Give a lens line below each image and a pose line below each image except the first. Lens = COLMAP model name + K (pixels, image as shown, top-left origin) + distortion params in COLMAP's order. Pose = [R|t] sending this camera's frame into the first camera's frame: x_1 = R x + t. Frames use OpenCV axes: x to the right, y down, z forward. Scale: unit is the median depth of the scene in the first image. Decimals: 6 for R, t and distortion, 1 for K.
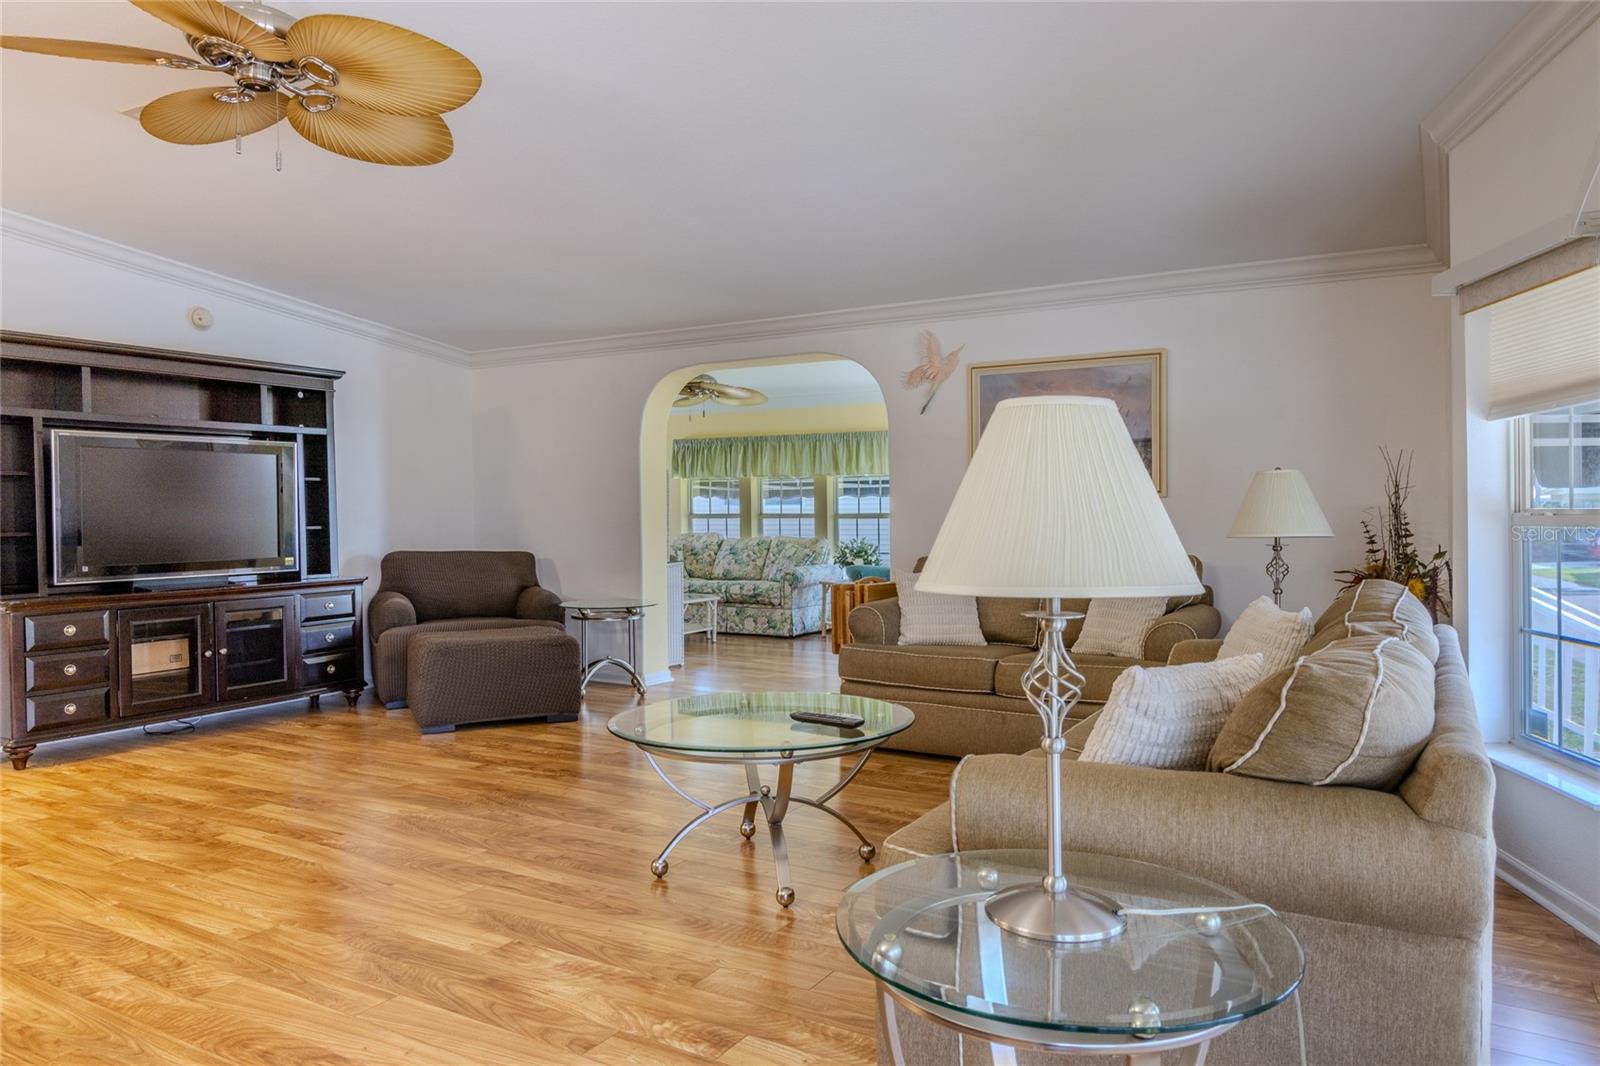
lens RADIAL K [[1089.8, 0, 800.0], [0, 1089.8, 533.0], [0, 0, 1]] dist [0.003197, -0.000898]
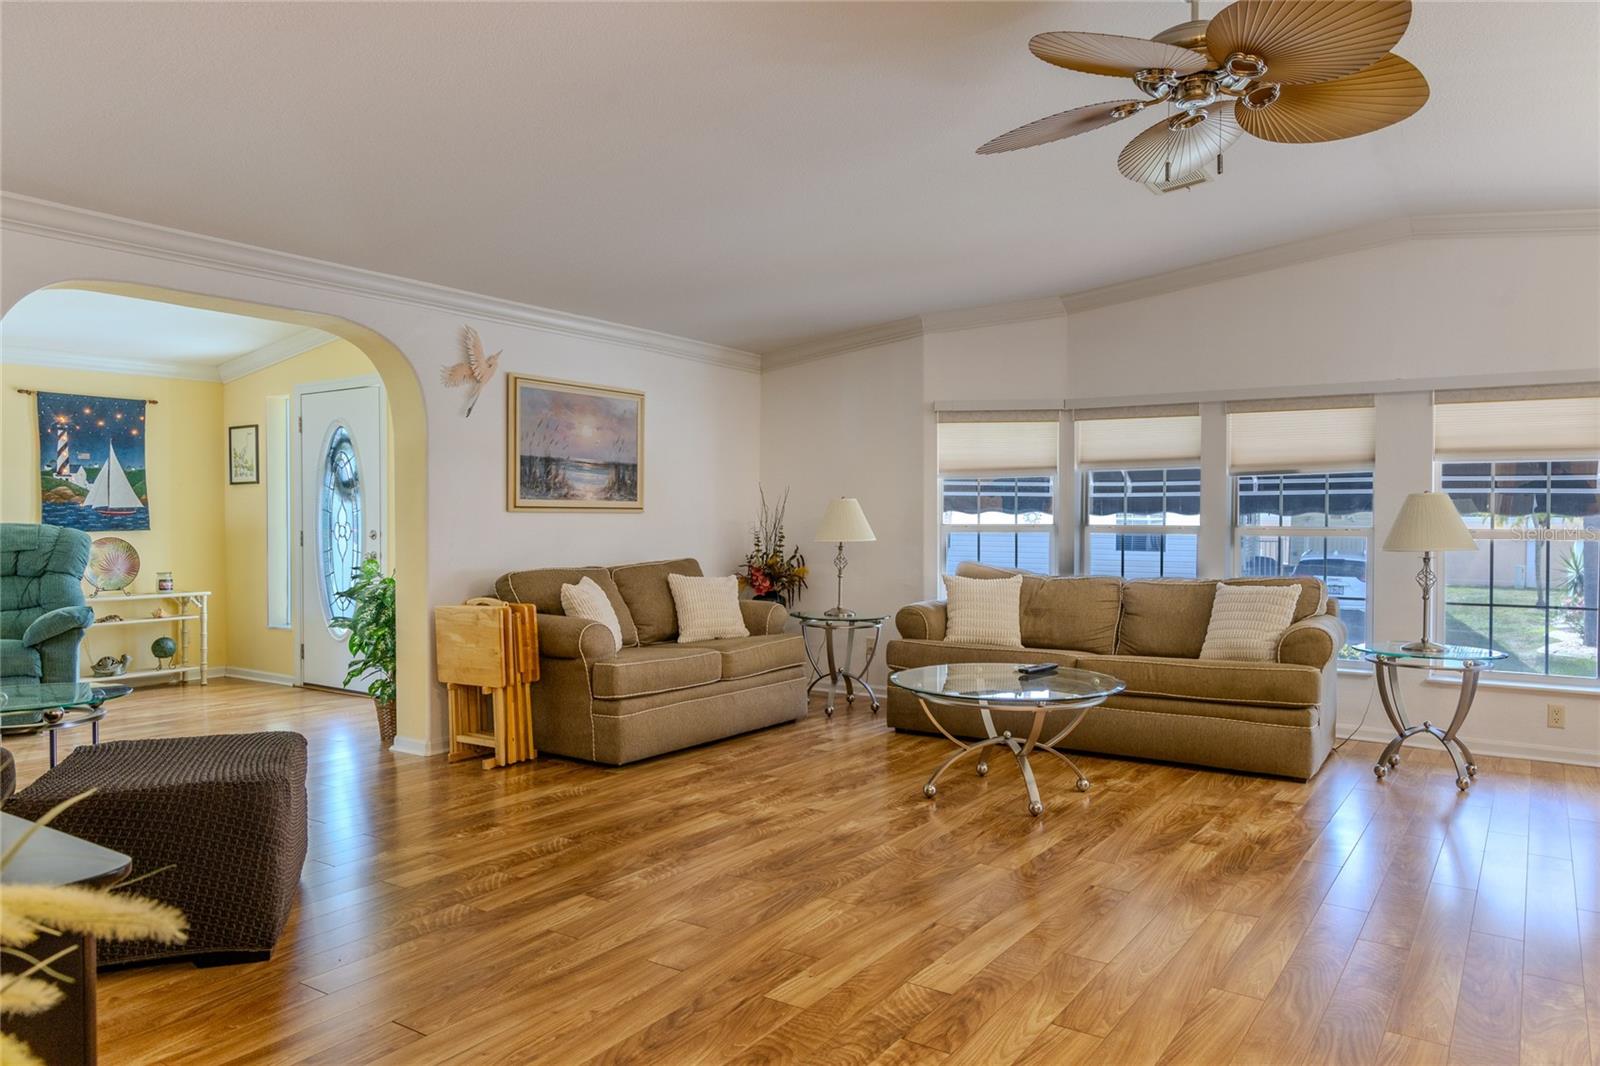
lens RADIAL K [[1089.8, 0, 800.0], [0, 1089.8, 533.0], [0, 0, 1]] dist [0.003197, -0.000898]
pose [[0.062096, -0.008745, 0.998032, -1.396551], [0.018548, 0.999799, 0.007607, -0.025378], [-0.997898, 0.018039, 0.062246, 1.184781]]
